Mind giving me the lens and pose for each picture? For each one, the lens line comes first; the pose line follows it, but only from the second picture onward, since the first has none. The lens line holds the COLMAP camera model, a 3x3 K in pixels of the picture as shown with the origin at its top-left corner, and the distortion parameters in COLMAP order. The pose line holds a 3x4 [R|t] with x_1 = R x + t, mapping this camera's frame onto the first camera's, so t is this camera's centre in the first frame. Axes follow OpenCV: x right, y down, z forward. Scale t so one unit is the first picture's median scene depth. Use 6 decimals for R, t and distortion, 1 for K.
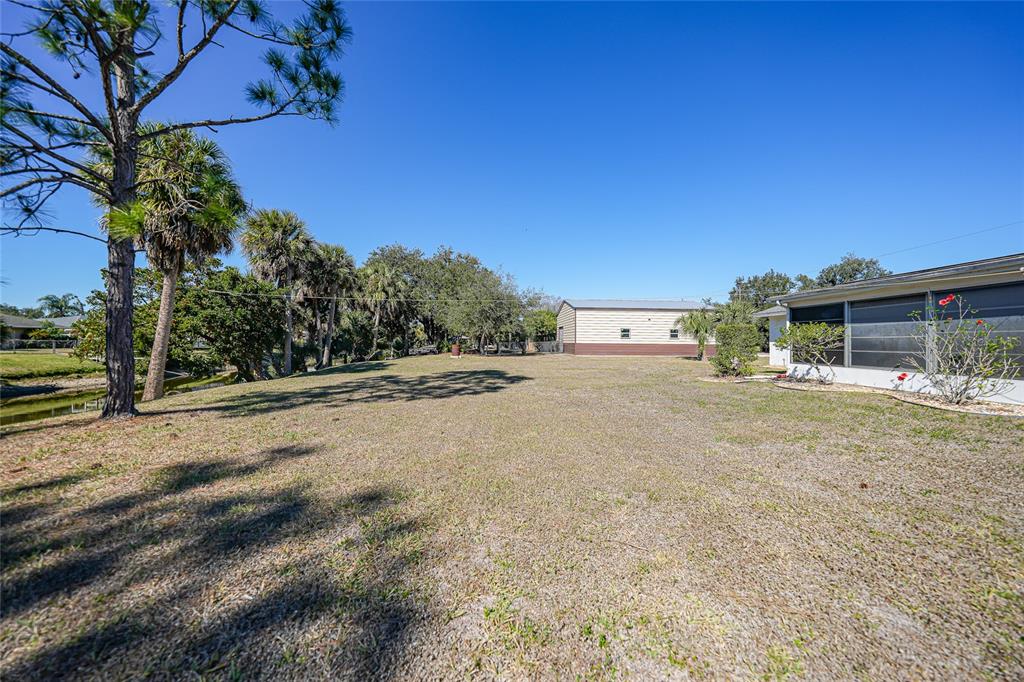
lens RADIAL K [[356.1, 0, 513.1], [0, 356.1, 339.7], [0, 0, 1]] dist [-0.028250, 0.006681]
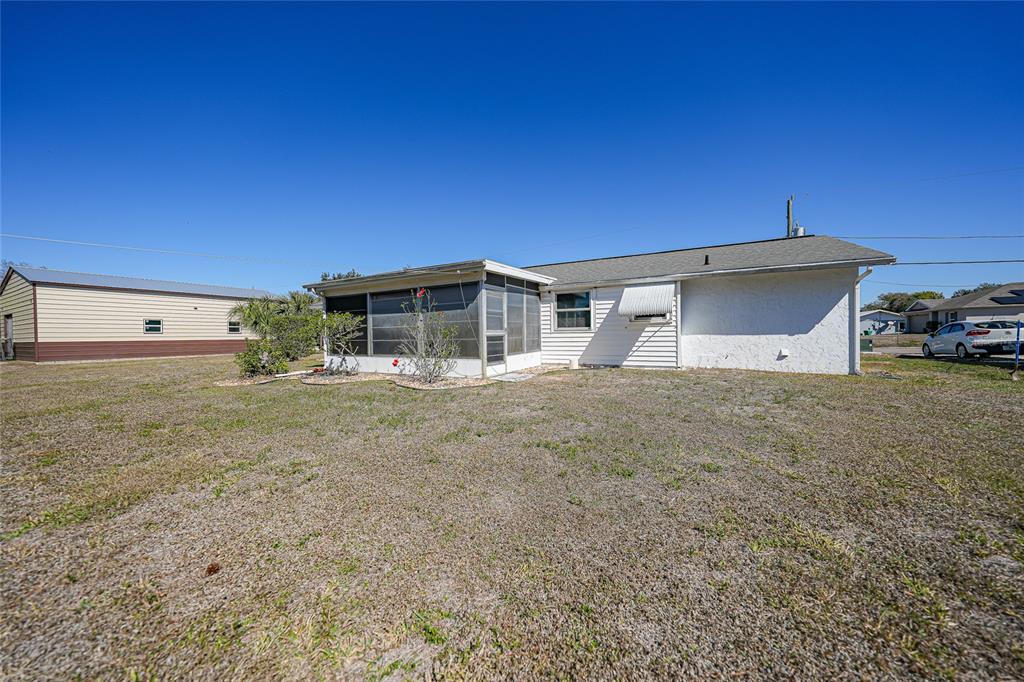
lens RADIAL K [[356.1, 0, 513.1], [0, 356.1, 339.7], [0, 0, 1]] dist [-0.028250, 0.006681]
pose [[0.508243, -0.024395, 0.860868, 0.263886], [0.012903, 0.999702, 0.020711, 0.012810], [-0.861117, 0.000582, 0.508406, 0.096532]]
